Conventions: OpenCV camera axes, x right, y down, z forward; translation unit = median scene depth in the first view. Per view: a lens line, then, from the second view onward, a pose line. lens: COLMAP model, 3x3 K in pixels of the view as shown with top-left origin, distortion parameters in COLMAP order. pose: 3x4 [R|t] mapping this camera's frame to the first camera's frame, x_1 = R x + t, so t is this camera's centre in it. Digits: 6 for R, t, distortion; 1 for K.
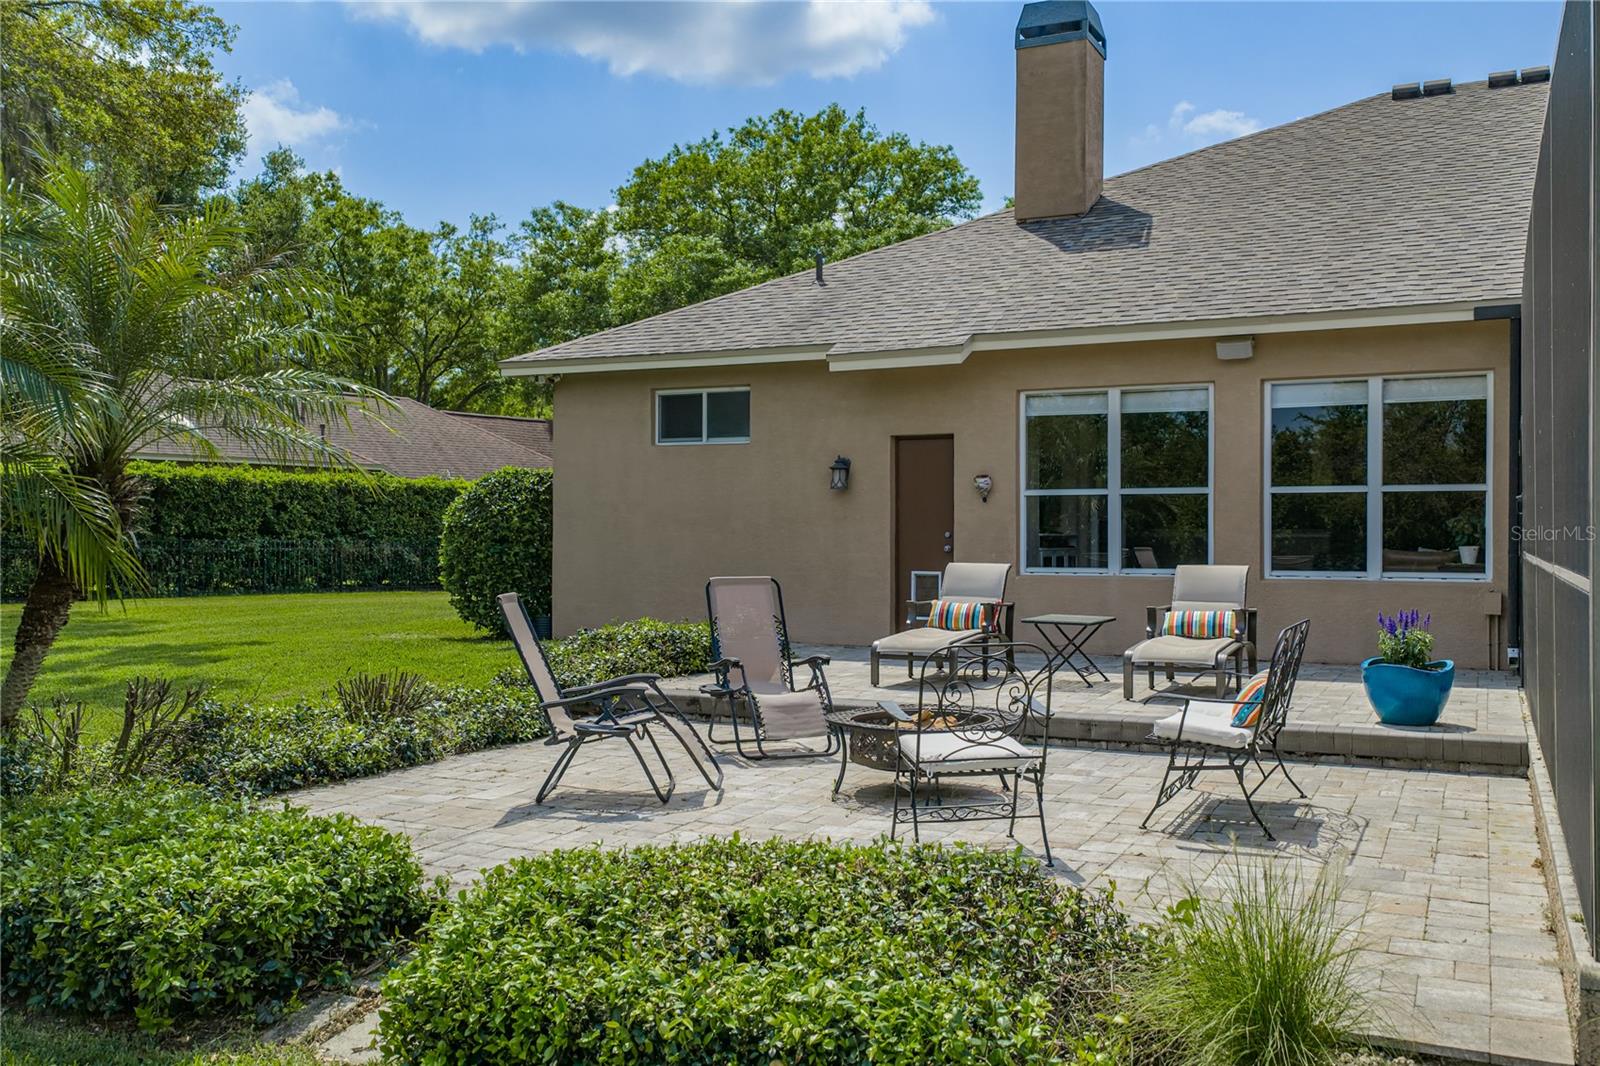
lens RADIAL K [[1383.1, 0, 809.8], [0, 1383.1, 538.1], [0, 0, 1]] dist [0.030868, -0.008376]
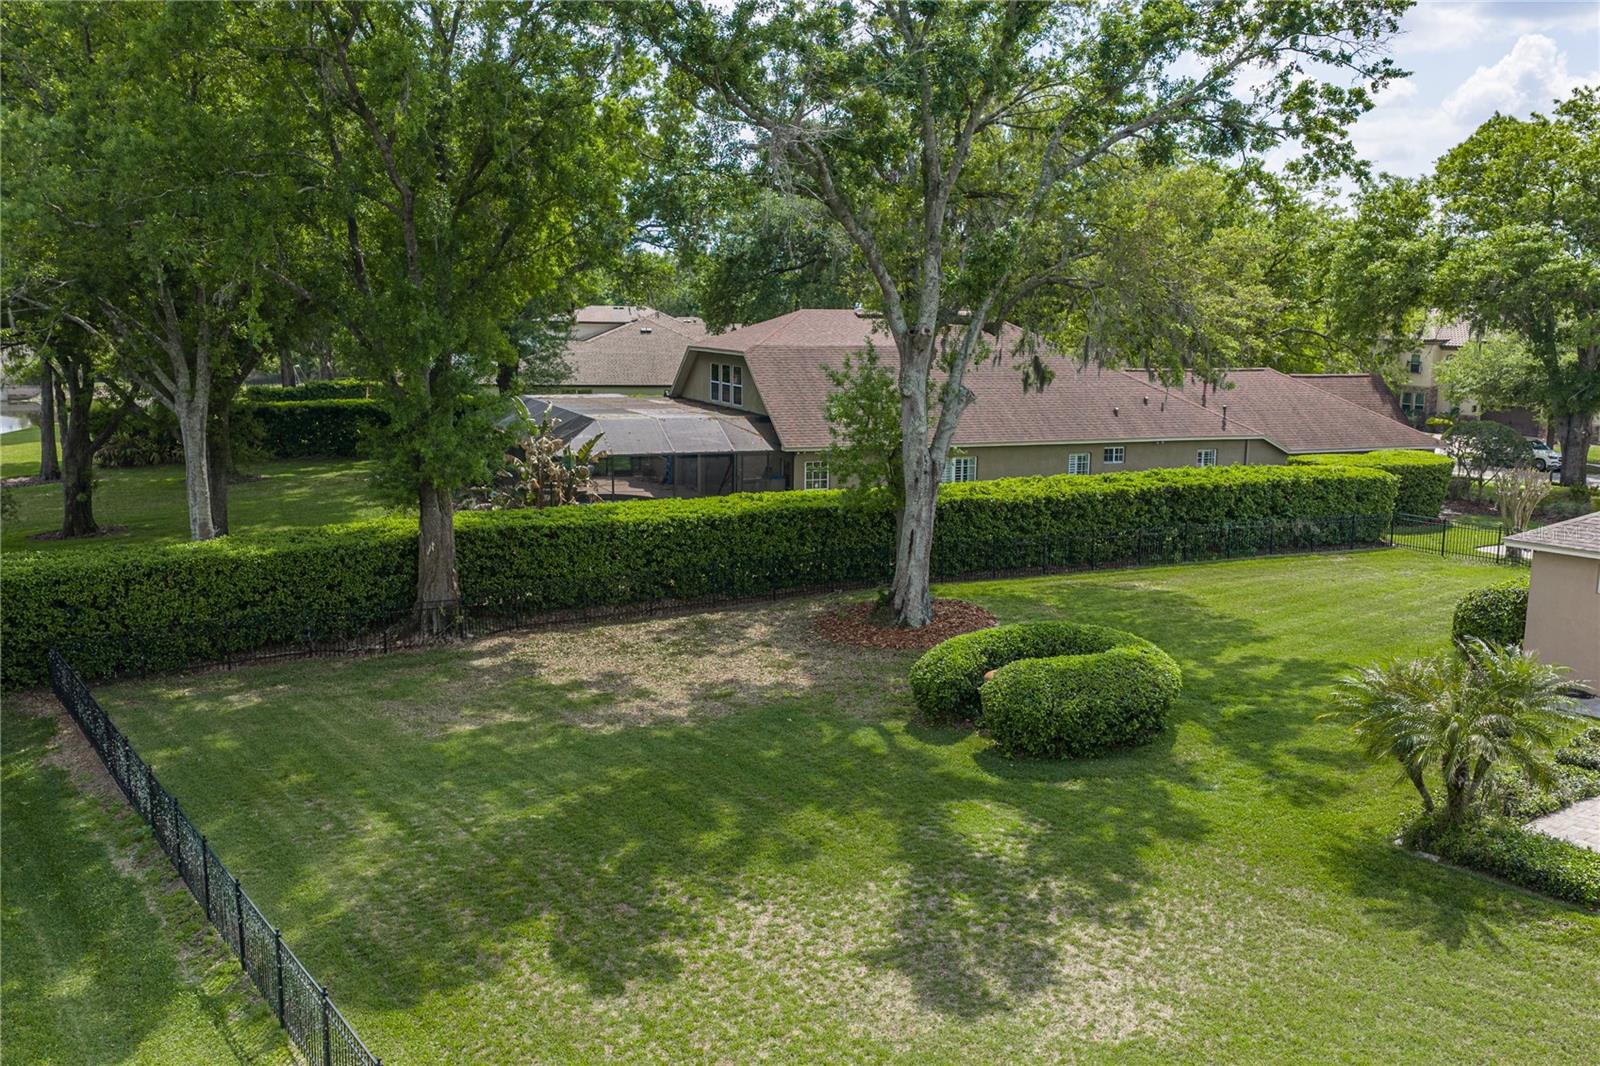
lens RADIAL K [[1383.1, 0, 799.2], [0, 1383.1, 554.0], [0, 0, 1]] dist [0.030868, -0.008376]
pose [[0.891484, 0.081552, -0.445653, -0.258652], [-0.002527, 0.984545, 0.175112, -0.488562], [0.453046, -0.154983, 0.877912, -1.242430]]
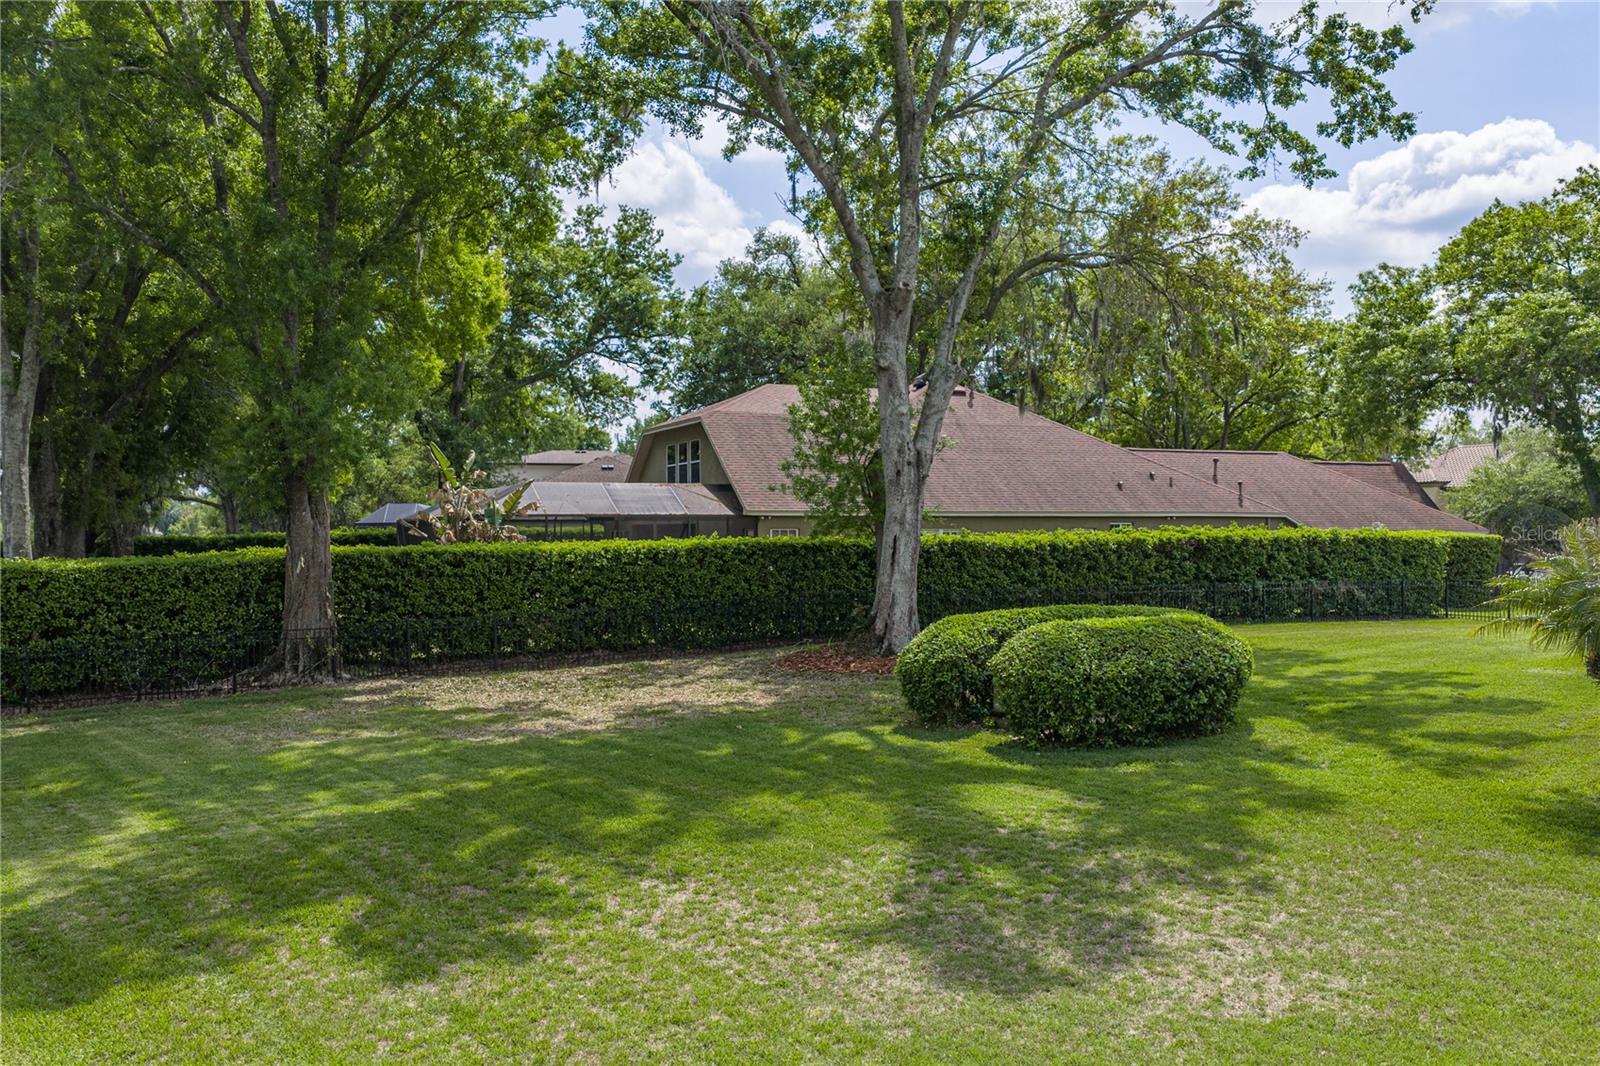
lens RADIAL K [[1383.1, 0, 805.5], [0, 1383.1, 553.5], [0, 0, 1]] dist [0.030868, -0.008376]
pose [[0.899879, -0.002592, -0.436131, -0.421925], [0.009048, 0.999878, 0.012727, -0.098820], [0.436045, -0.015399, 0.899793, -0.845601]]
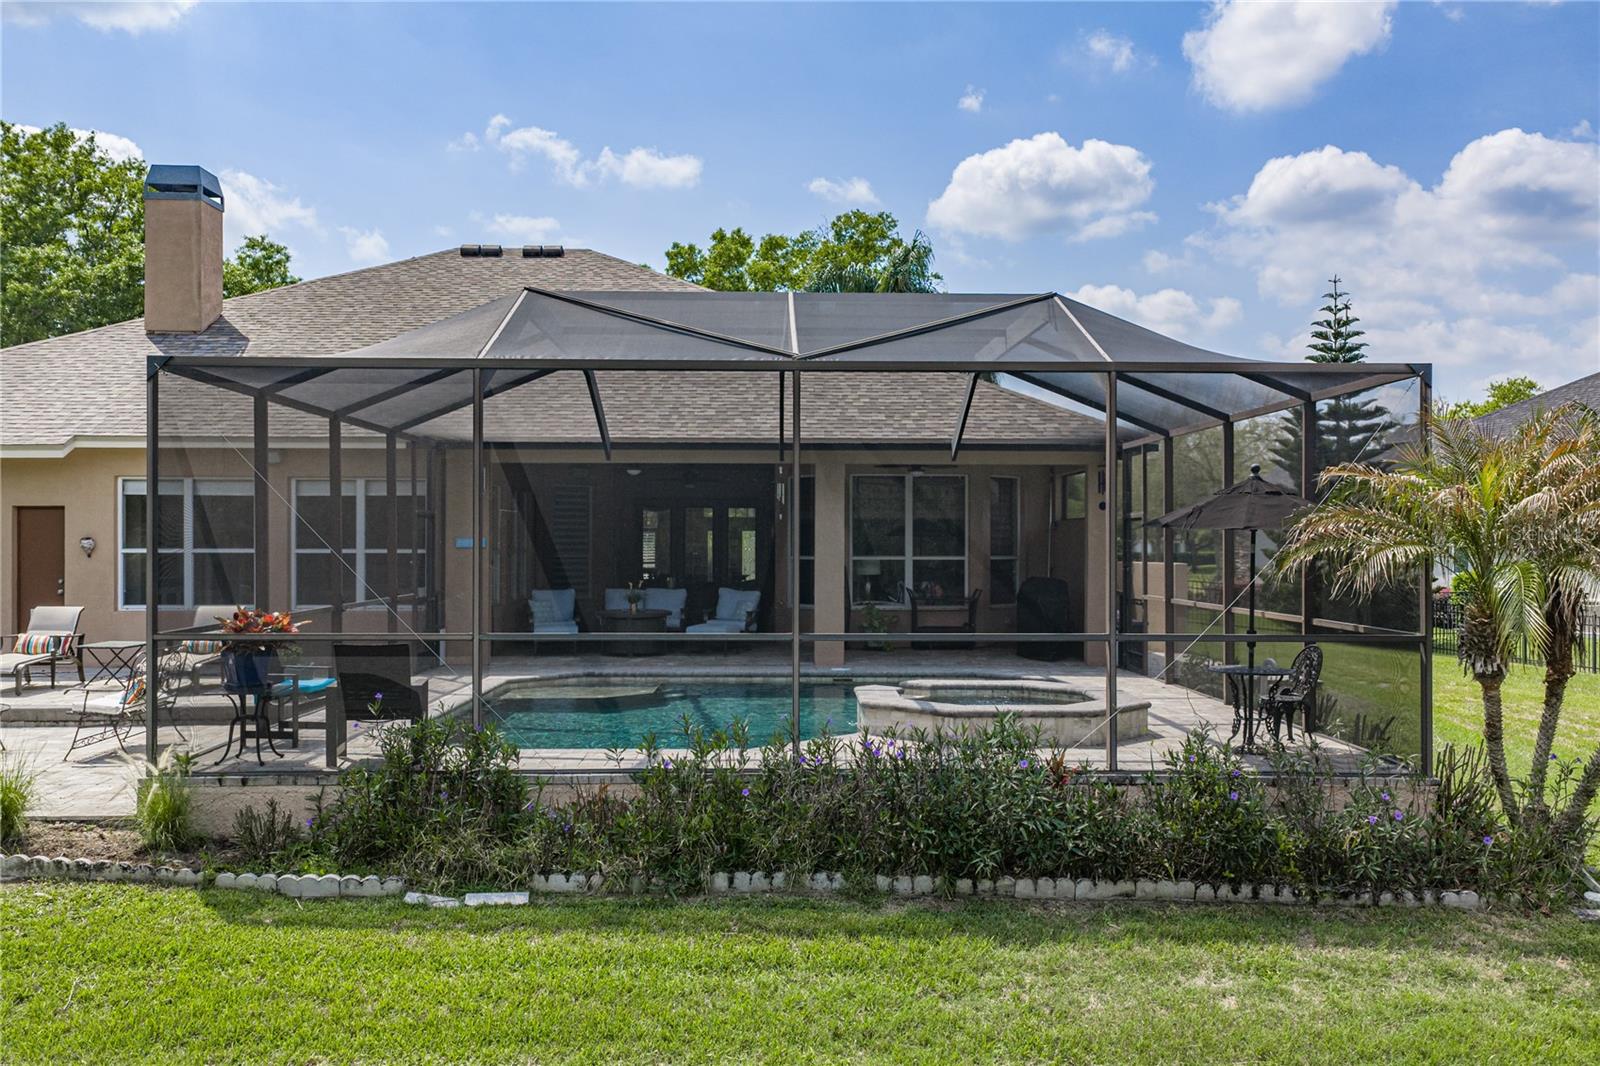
lens RADIAL K [[1383.1, 0, 789.3], [0, 1383.1, 535.6], [0, 0, 1]] dist [0.030868, -0.008376]
pose [[0.891733, 0.001837, 0.452559, 0.117024], [0.001137, 0.999980, -0.006299, -0.036929], [-0.452561, 0.006131, 0.891712, -0.509224]]
